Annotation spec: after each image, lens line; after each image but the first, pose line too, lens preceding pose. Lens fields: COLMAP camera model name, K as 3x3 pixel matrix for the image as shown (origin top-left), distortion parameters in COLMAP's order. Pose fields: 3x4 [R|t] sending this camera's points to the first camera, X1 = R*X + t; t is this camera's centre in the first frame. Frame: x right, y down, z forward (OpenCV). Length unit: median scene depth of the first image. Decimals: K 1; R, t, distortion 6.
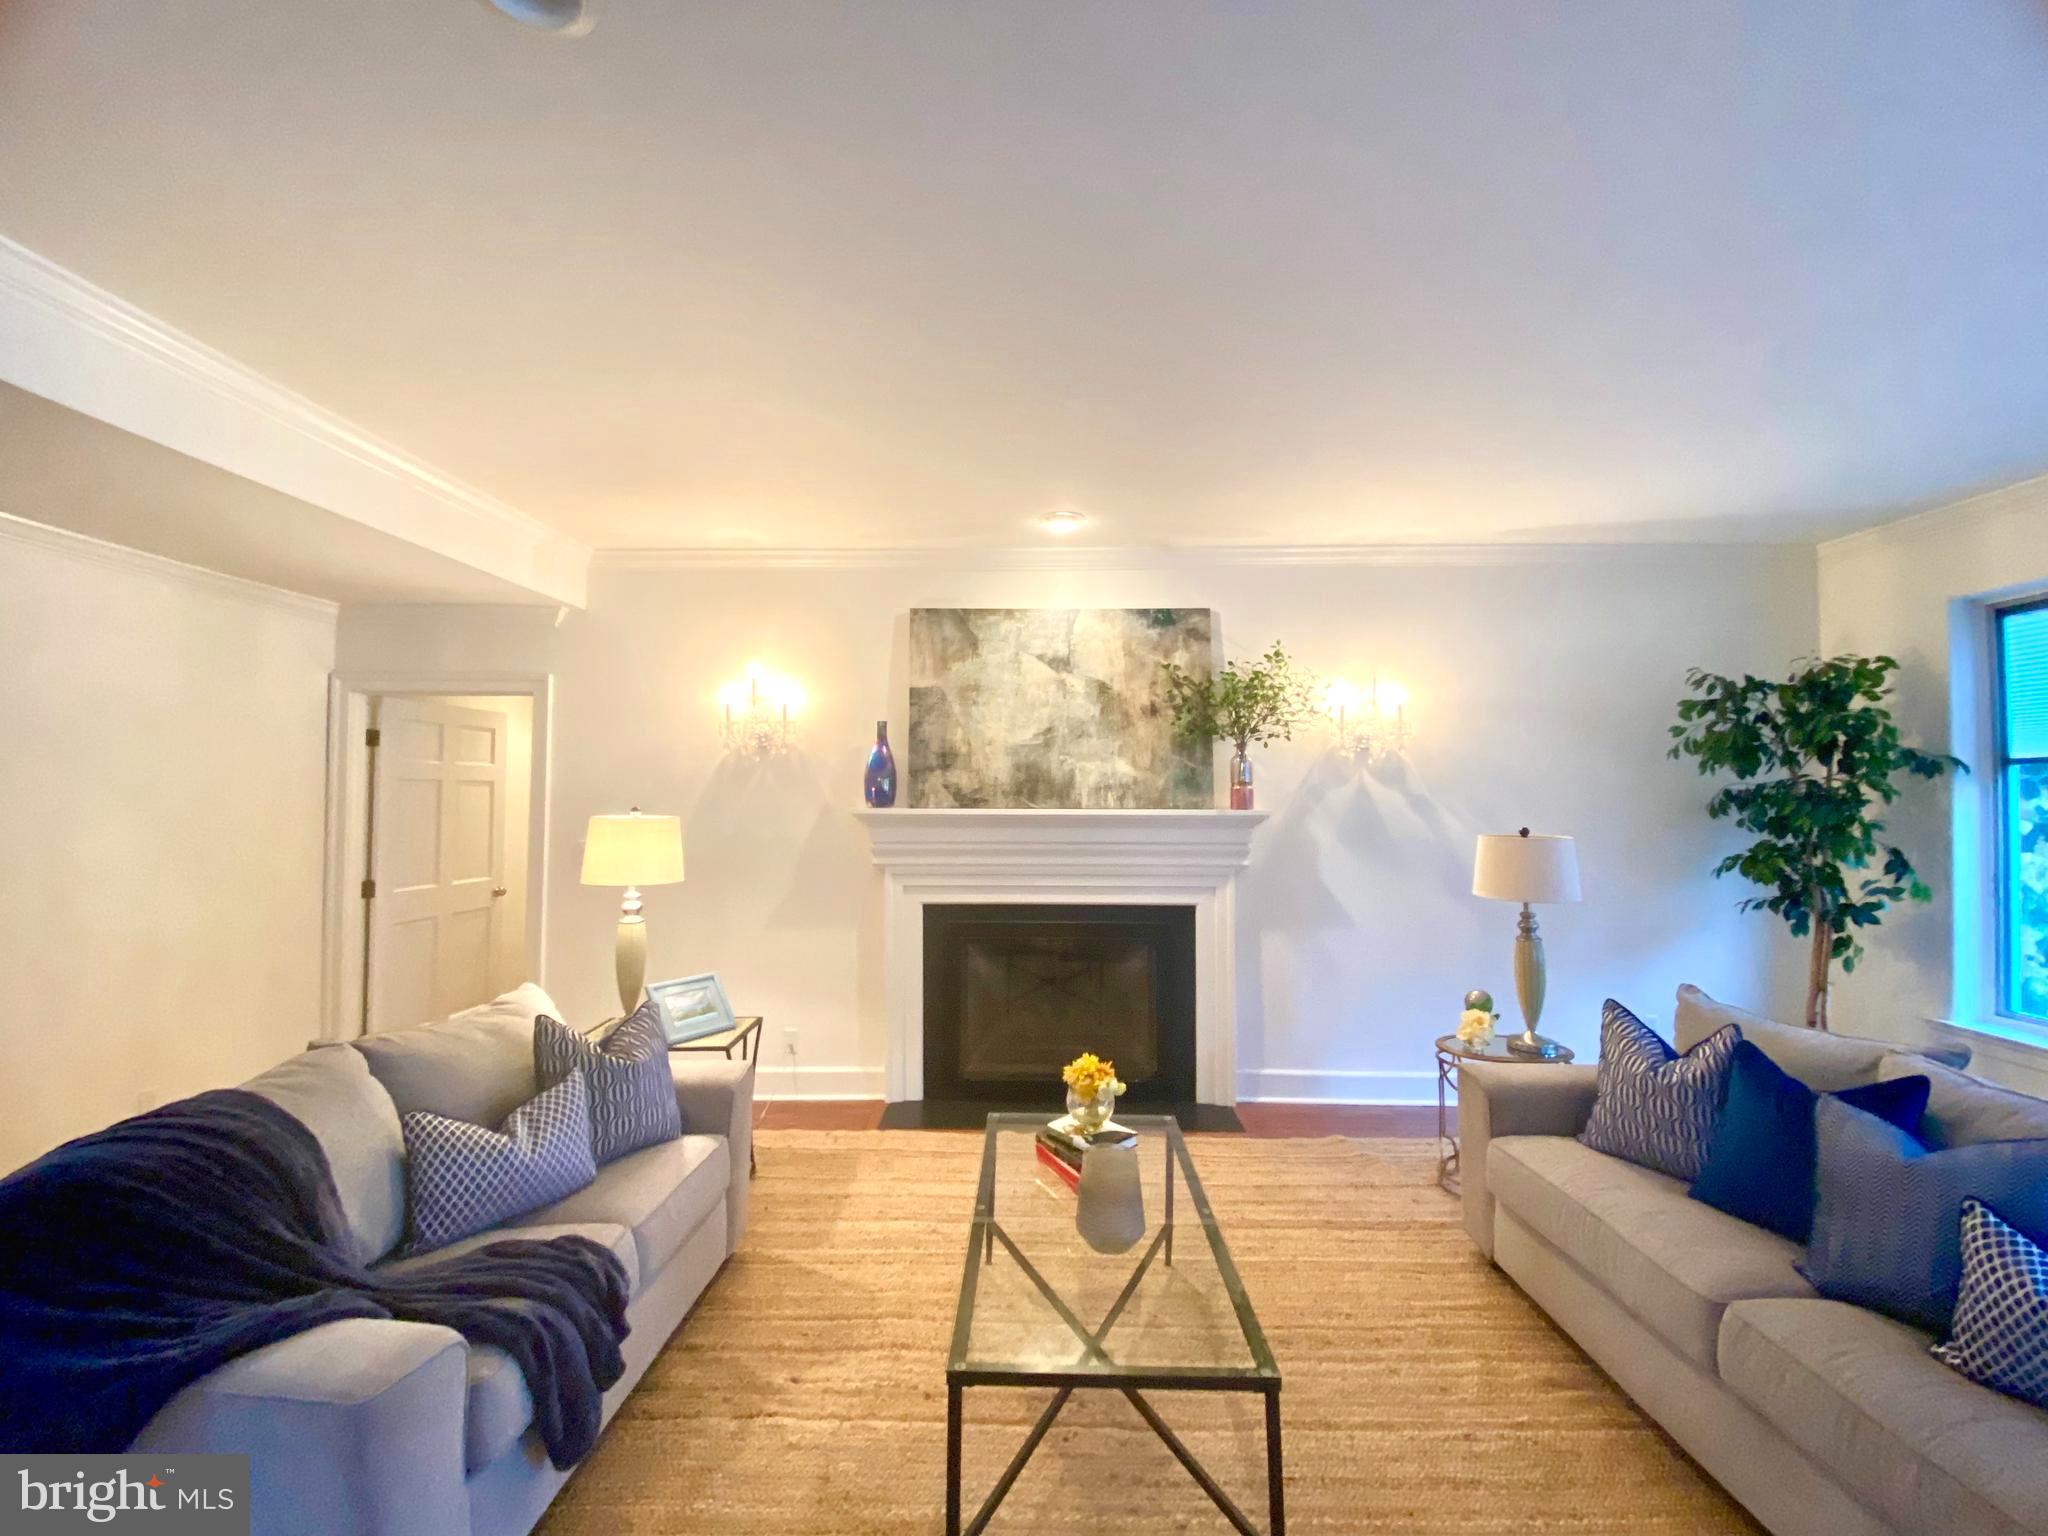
lens RADIAL K [[775.0, 0, 1021.4], [0, 775.0, 772.4], [0, 0, 1]] dist [0.025099, -0.000166]
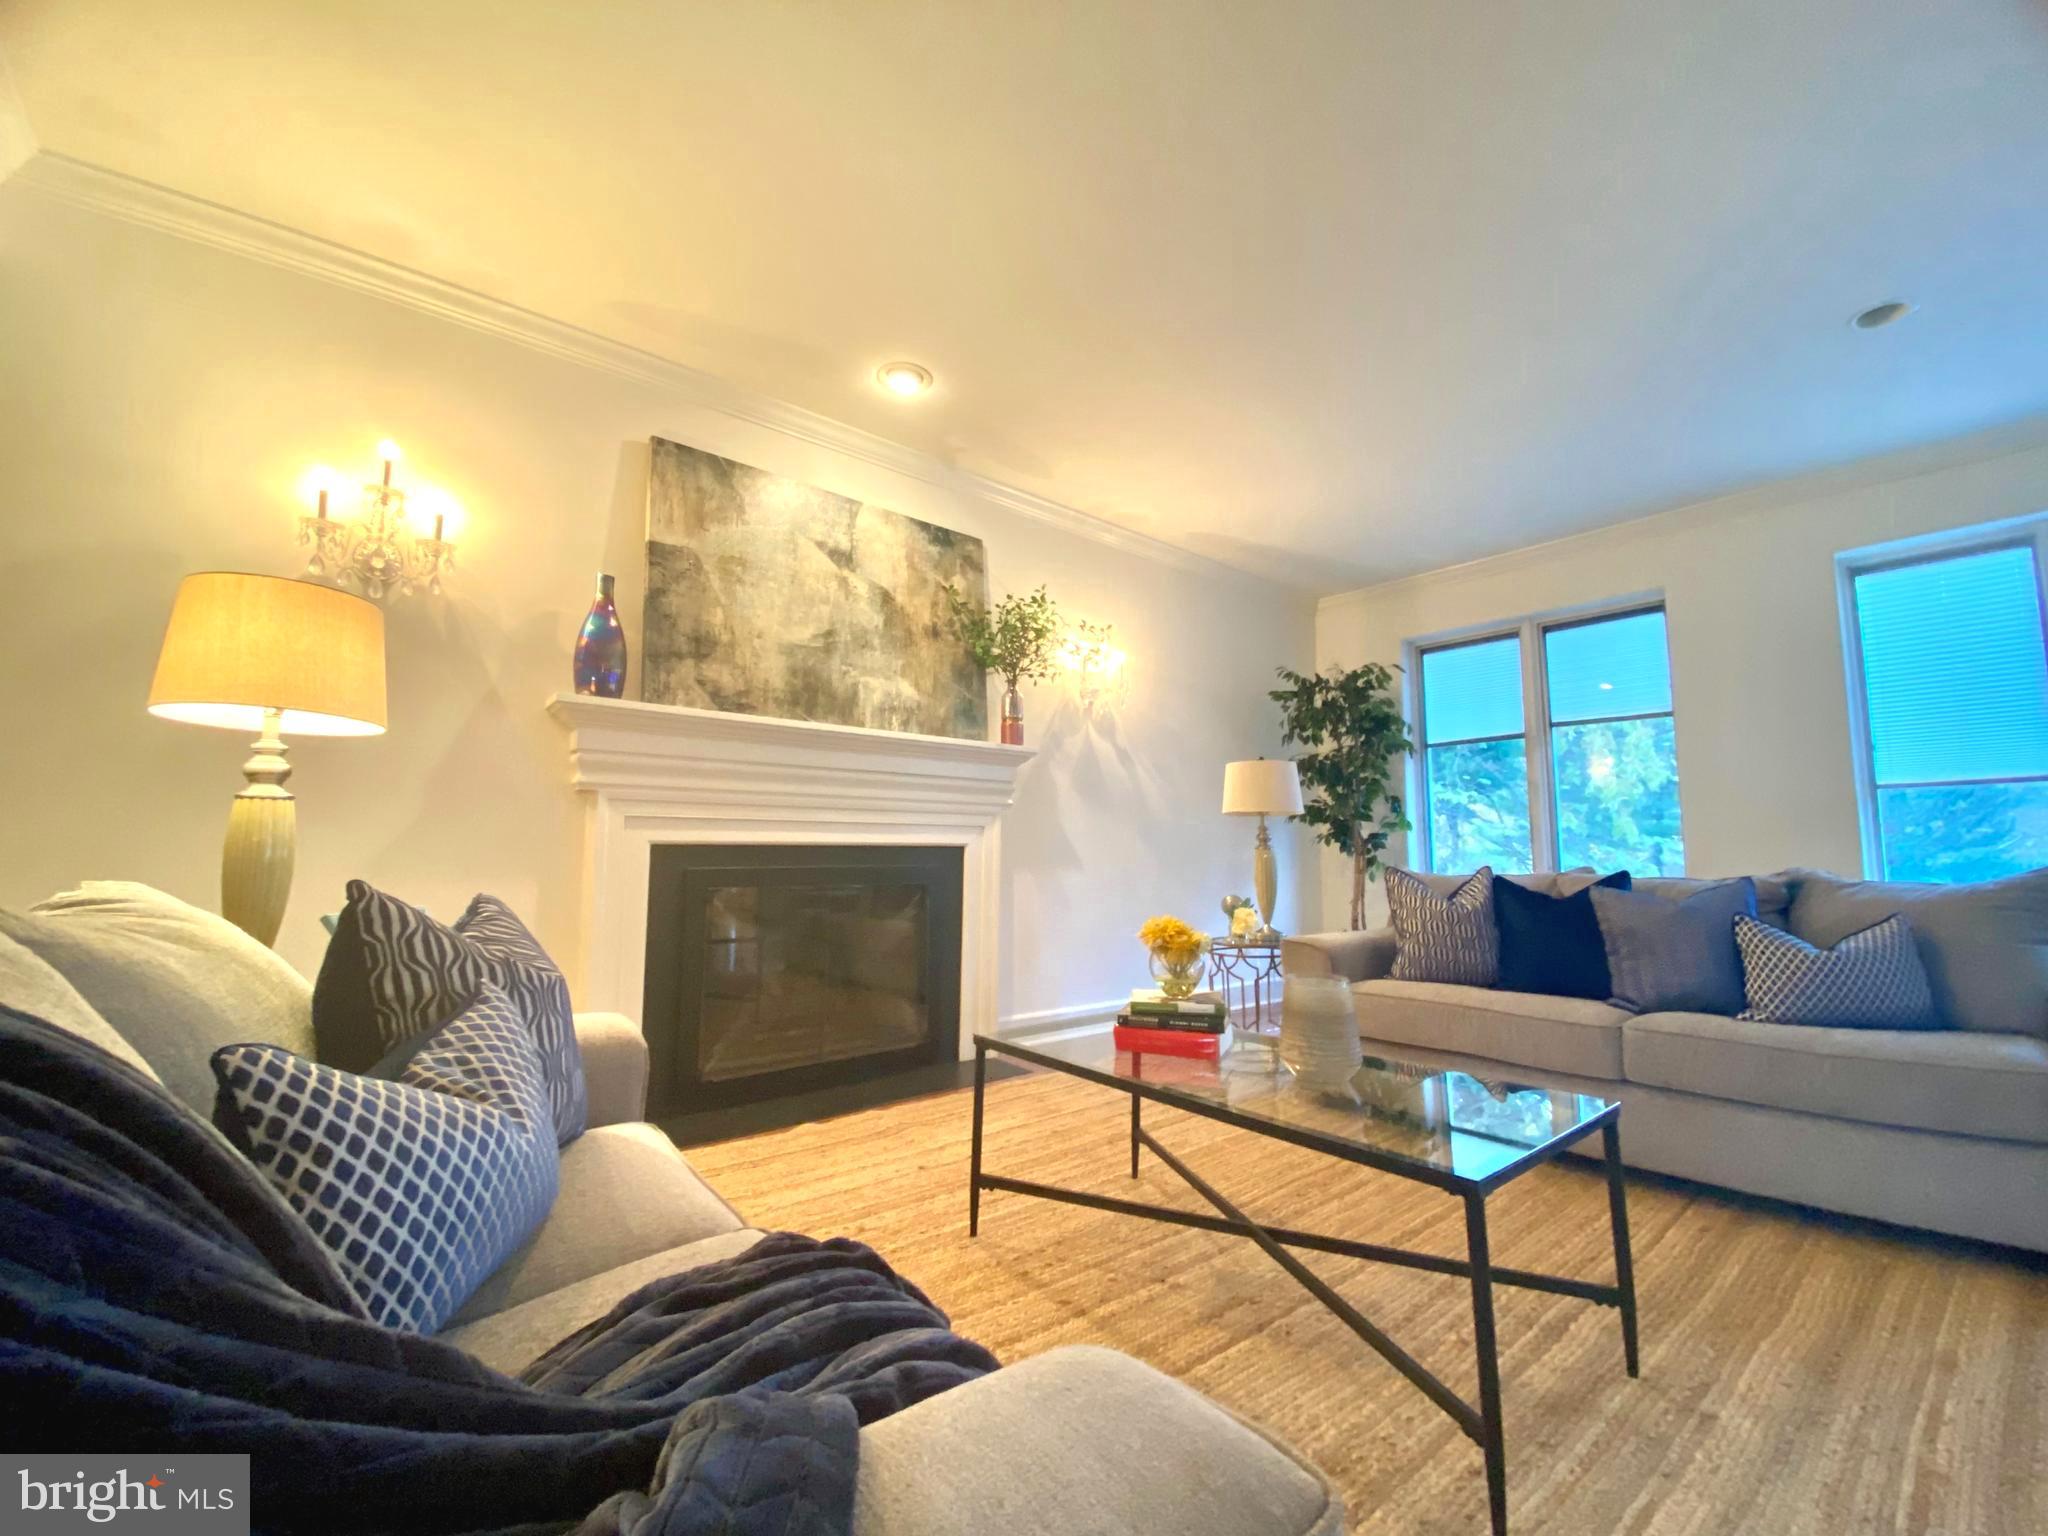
lens RADIAL K [[775.0, 0, 1021.4], [0, 775.0, 772.4], [0, 0, 1]] dist [0.025099, -0.000166]
pose [[0.777218, 0.062118, 0.626158, -0.315481], [-0.035575, 0.997861, -0.054835, 0.132317], [-0.628225, 0.020343, 0.777766, 0.228253]]
